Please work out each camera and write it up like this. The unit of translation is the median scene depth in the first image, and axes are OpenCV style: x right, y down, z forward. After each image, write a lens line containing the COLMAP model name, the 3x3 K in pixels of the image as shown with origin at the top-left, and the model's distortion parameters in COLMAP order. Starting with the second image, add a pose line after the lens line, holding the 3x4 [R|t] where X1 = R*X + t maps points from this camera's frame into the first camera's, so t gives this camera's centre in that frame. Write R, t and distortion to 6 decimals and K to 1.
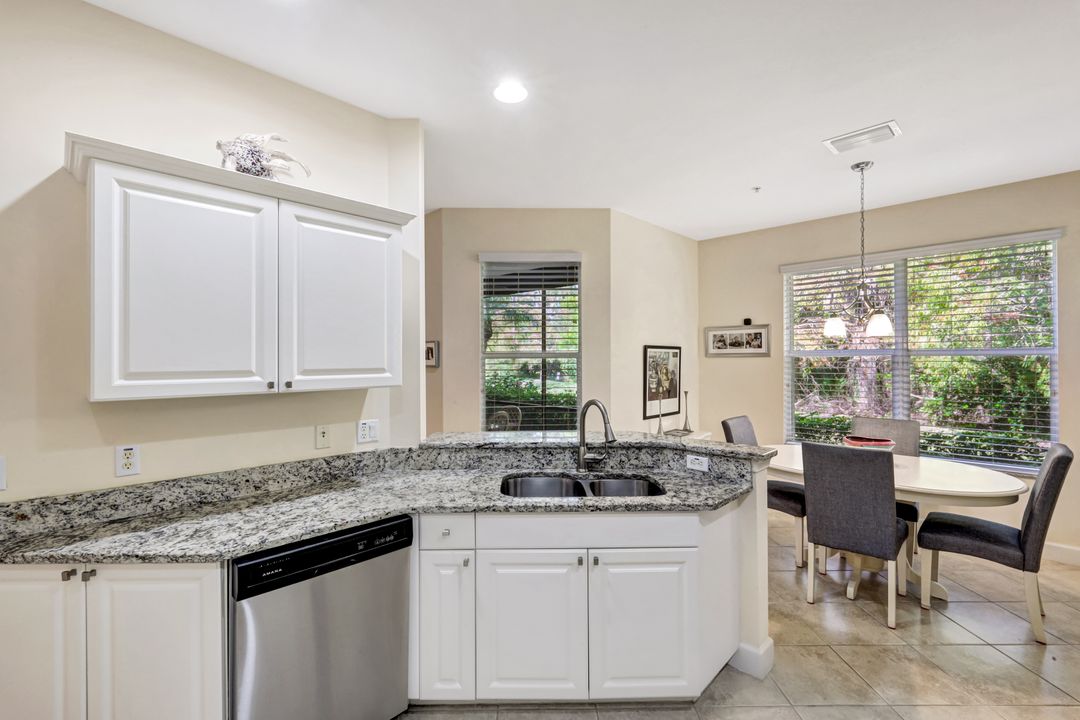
lens RADIAL K [[466.1, 0, 523.0], [0, 466.1, 358.5], [0, 0, 1]] dist [0.001499, -0.000046]
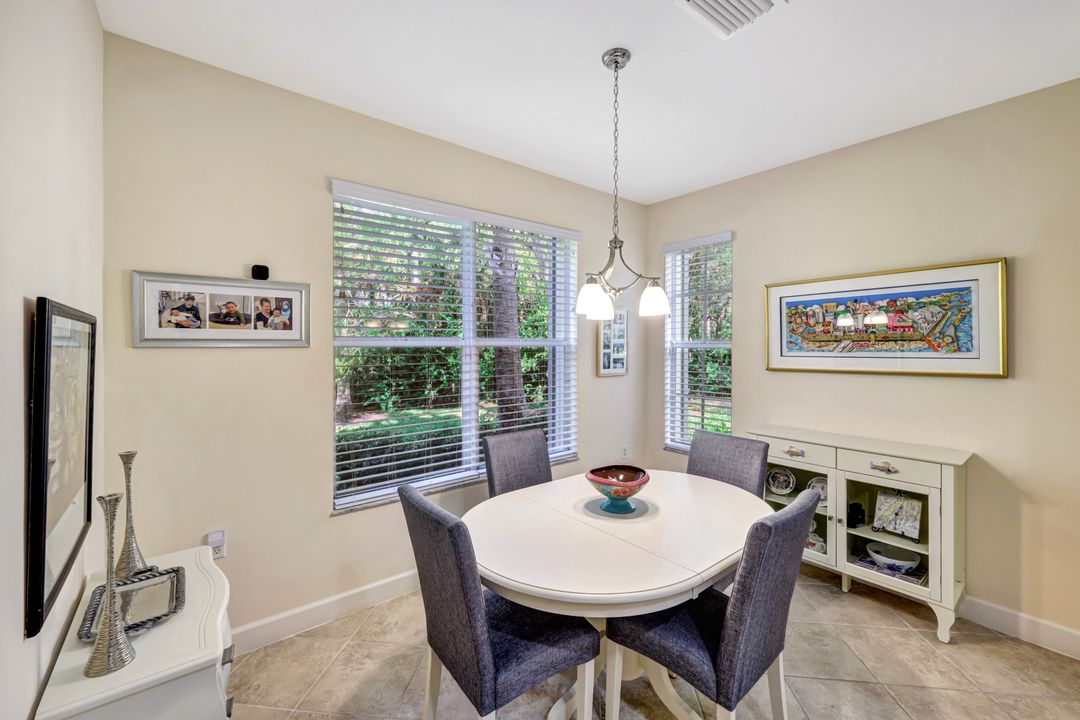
lens RADIAL K [[446.6, 0, 542.0], [0, 446.6, 345.2], [0, 0, 1]] dist [0.009117, -0.000189]
pose [[0.085348, 0.002364, 0.996348, 0.218569], [0.001229, 0.999996, -0.002478, -0.016134], [-0.996350, 0.001436, 0.085344, 2.564899]]
